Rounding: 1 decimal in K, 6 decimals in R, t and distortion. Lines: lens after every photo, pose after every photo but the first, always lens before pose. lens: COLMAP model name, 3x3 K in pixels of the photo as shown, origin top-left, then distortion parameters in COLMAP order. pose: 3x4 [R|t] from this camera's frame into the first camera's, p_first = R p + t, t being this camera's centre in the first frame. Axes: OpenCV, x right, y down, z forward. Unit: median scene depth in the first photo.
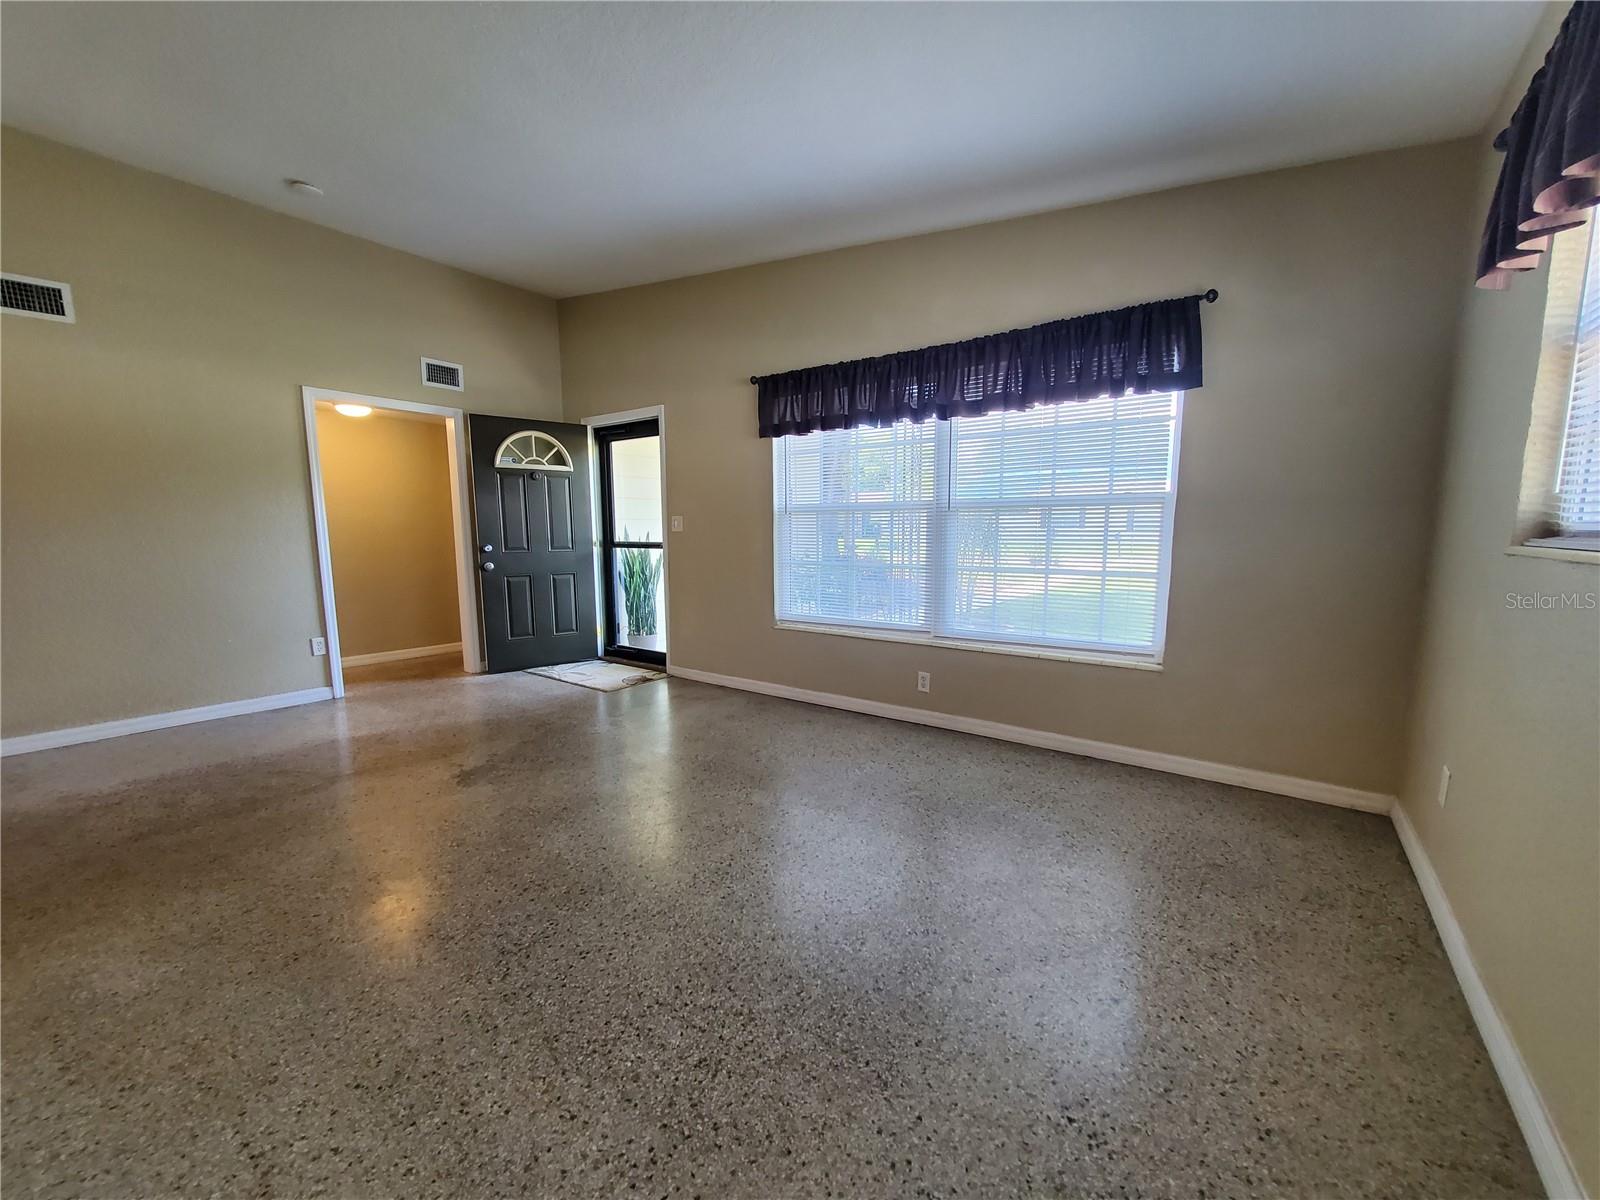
lens RADIAL K [[634.2, 0, 801.6], [0, 634.2, 605.6], [0, 0, 1]] dist [0.000907, 0.000149]
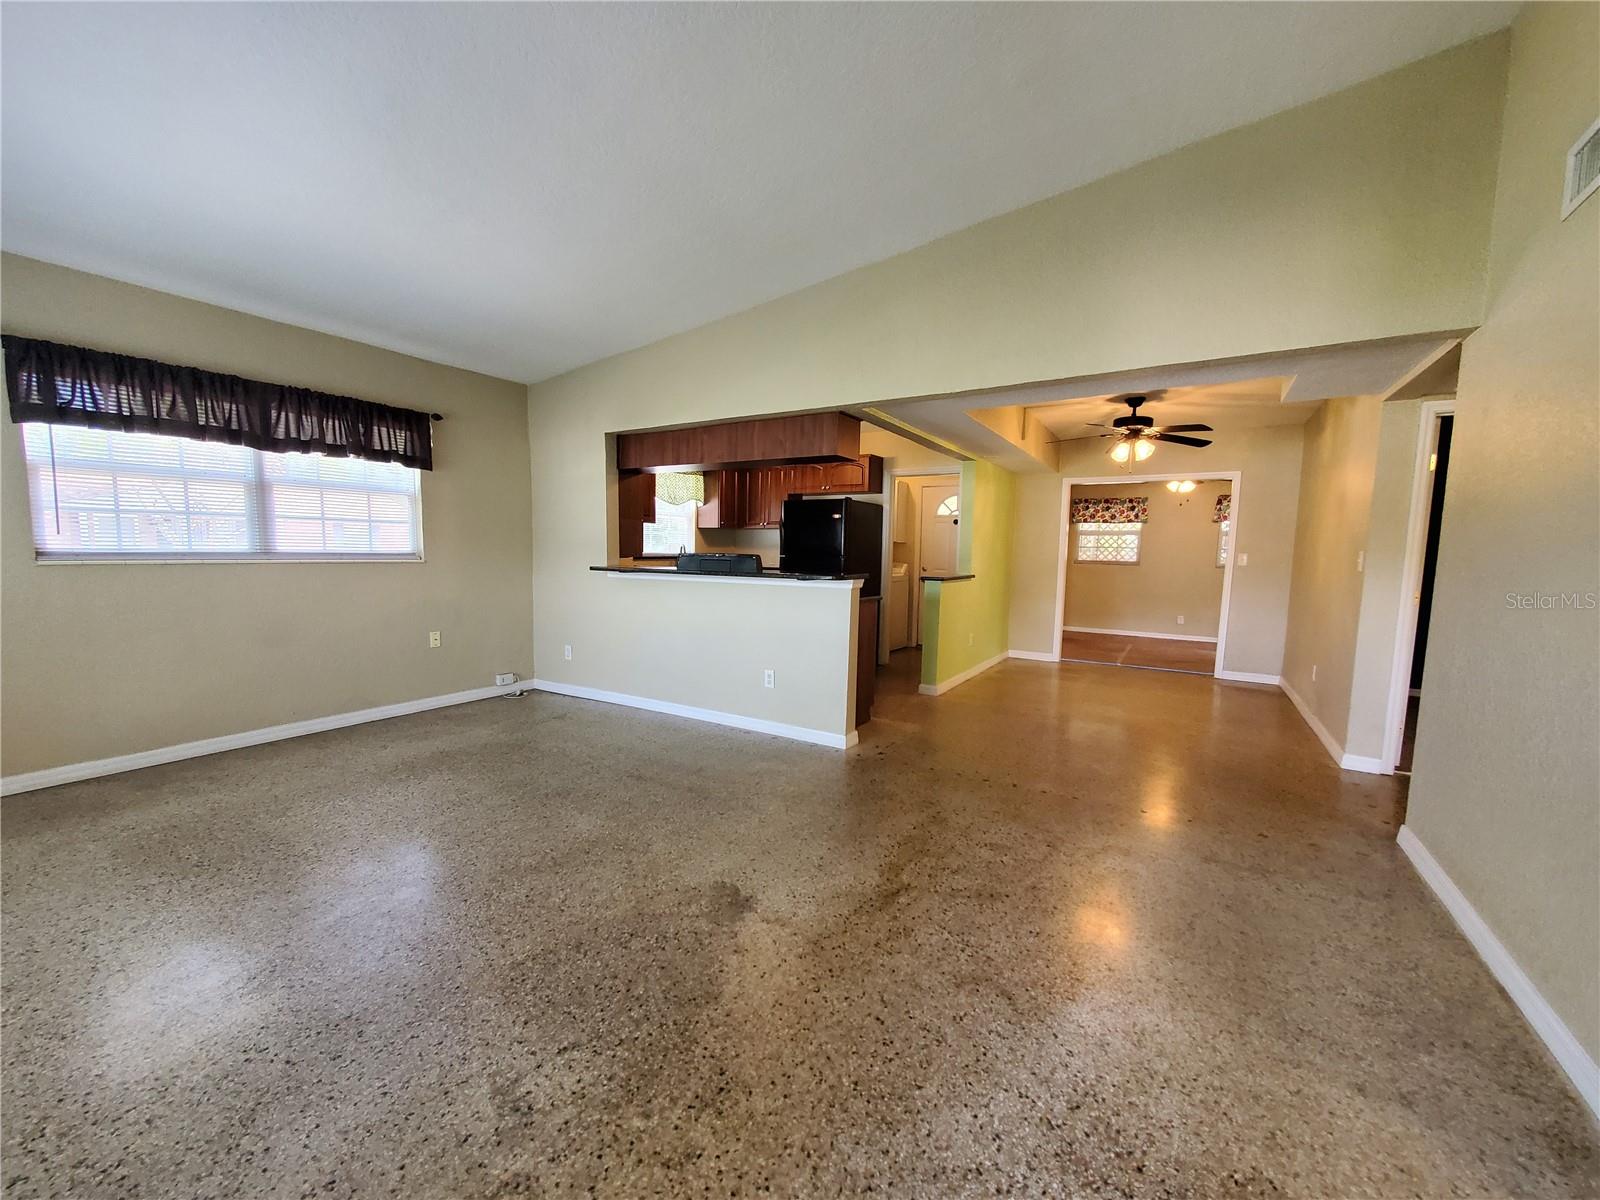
lens RADIAL K [[634.2, 0, 799.5], [0, 634.2, 607.2], [0, 0, 1]] dist [0.000907, 0.000149]
pose [[-0.996213, -0.010243, -0.086338, -0.607141], [-0.028202, 0.977412, 0.209453, -0.255435], [0.082242, 0.211095, -0.974000, 1.887584]]
